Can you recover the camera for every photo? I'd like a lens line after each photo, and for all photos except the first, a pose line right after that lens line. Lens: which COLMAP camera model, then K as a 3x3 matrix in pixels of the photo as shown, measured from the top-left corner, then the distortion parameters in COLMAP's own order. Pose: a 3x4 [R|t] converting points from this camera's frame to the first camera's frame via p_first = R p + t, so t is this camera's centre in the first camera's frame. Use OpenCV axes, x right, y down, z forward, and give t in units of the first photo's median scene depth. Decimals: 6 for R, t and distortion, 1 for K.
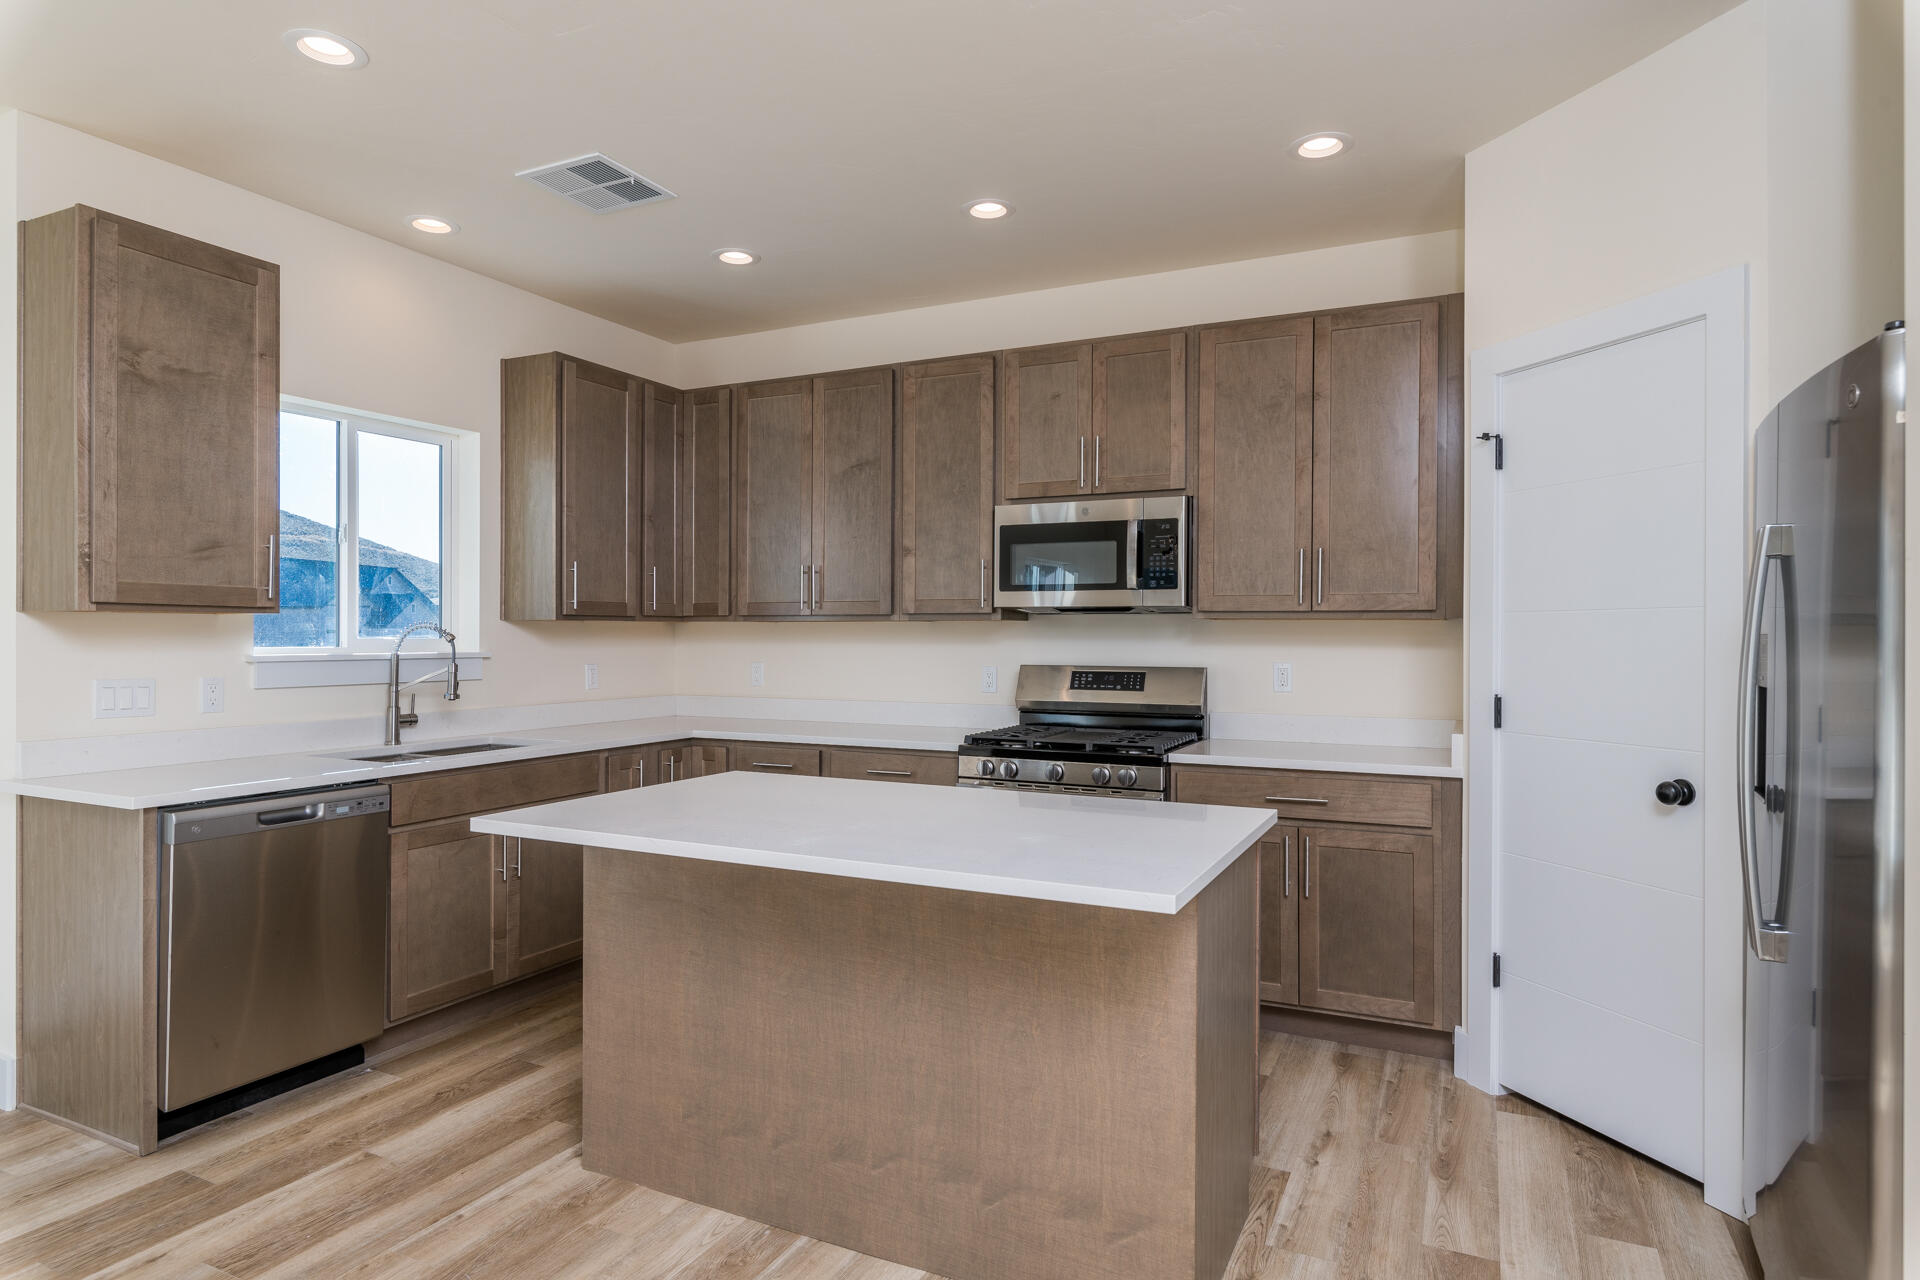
lens RADIAL K [[1078.3, 0, 947.5], [0, 1078.3, 639.8], [0, 0, 1]] dist [-0.006399, -0.001843]
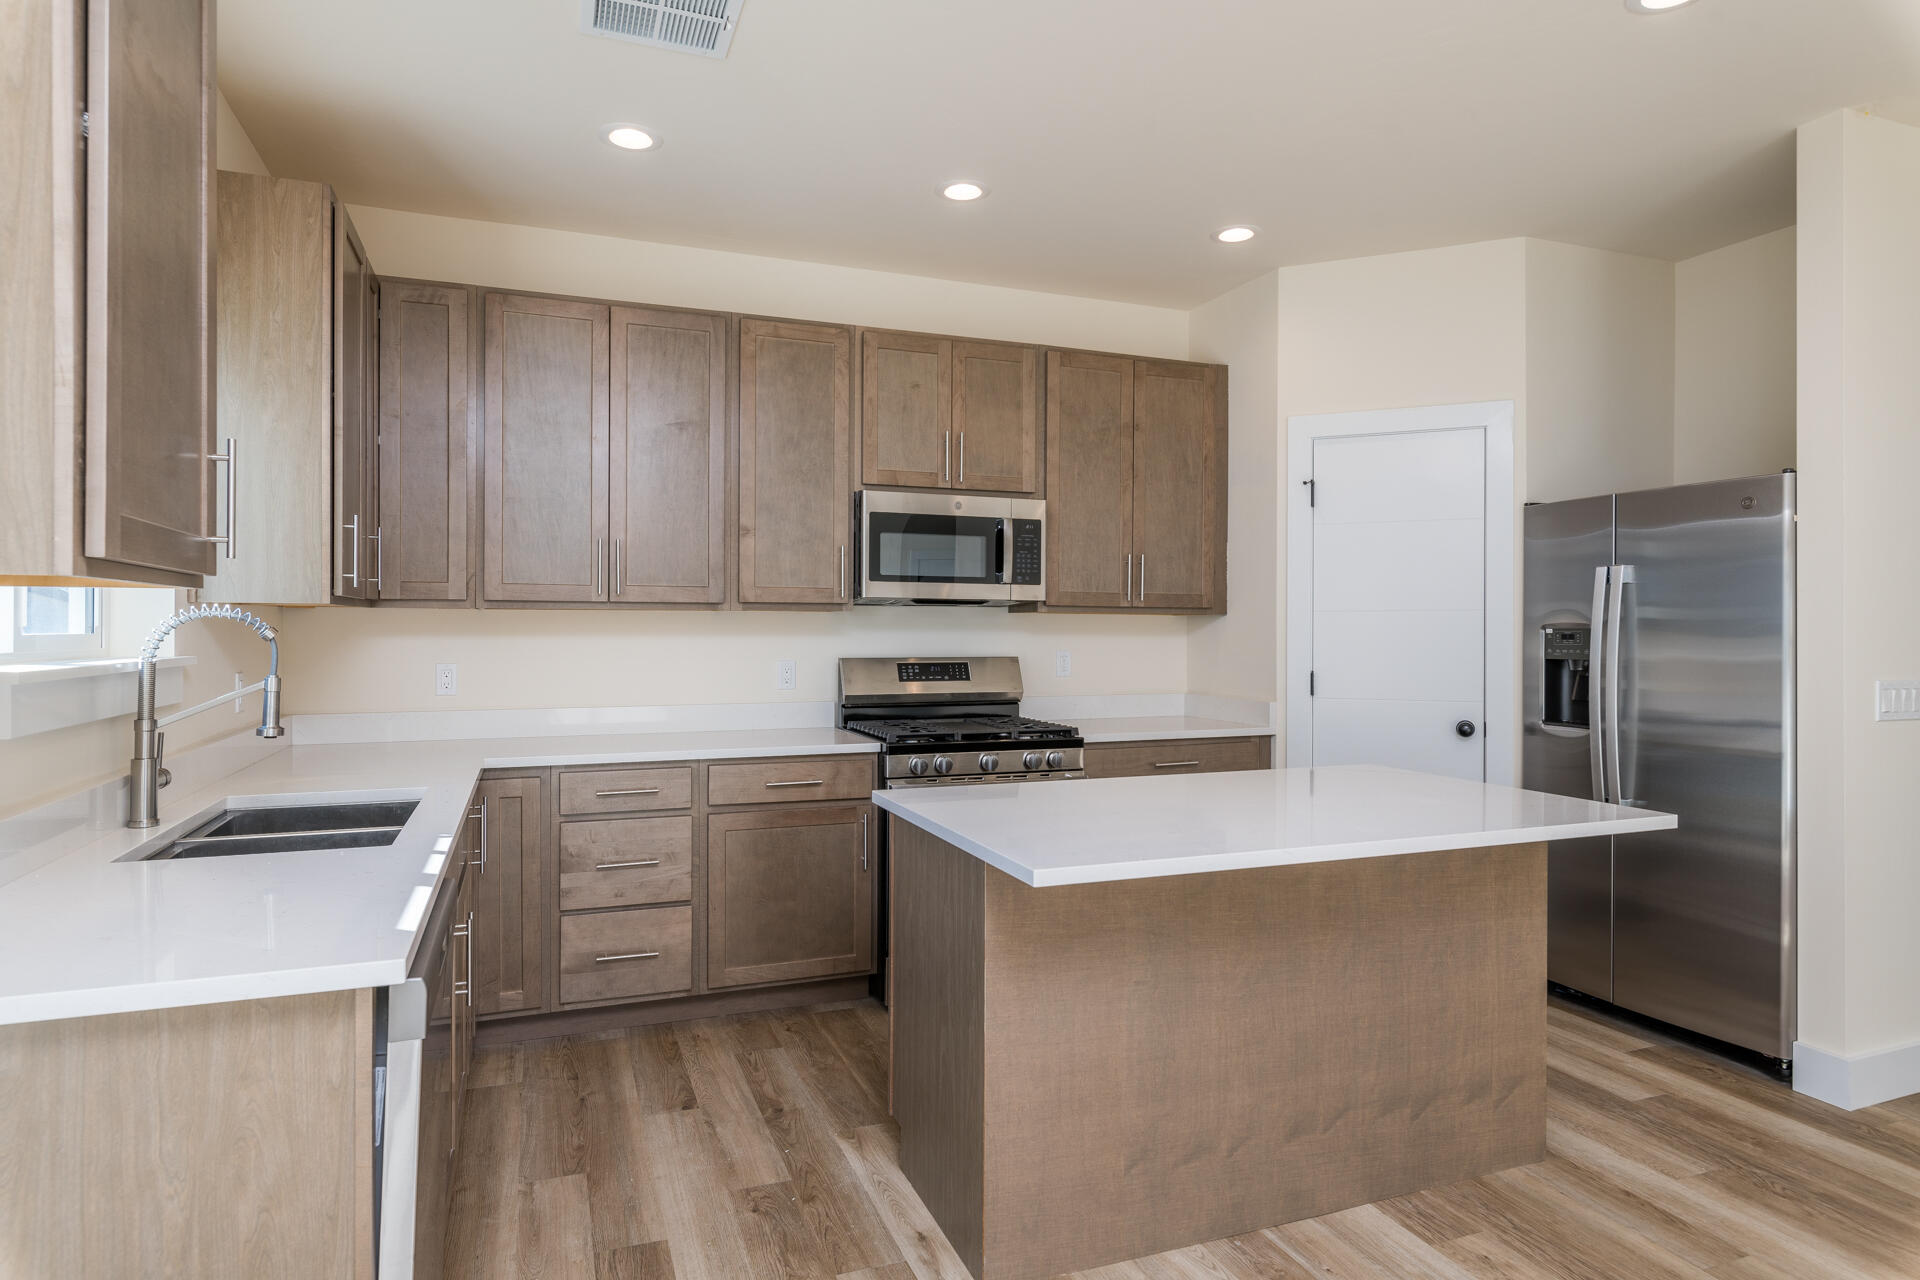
lens RADIAL K [[1078.3, 0, 947.9], [0, 1078.3, 634.2], [0, 0, 1]] dist [-0.006399, -0.001843]
pose [[0.680564, -0.004972, 0.732672, -0.639399], [0.001505, 0.999984, 0.005388, -0.003314], [-0.732687, -0.002564, 0.680560, 0.322549]]
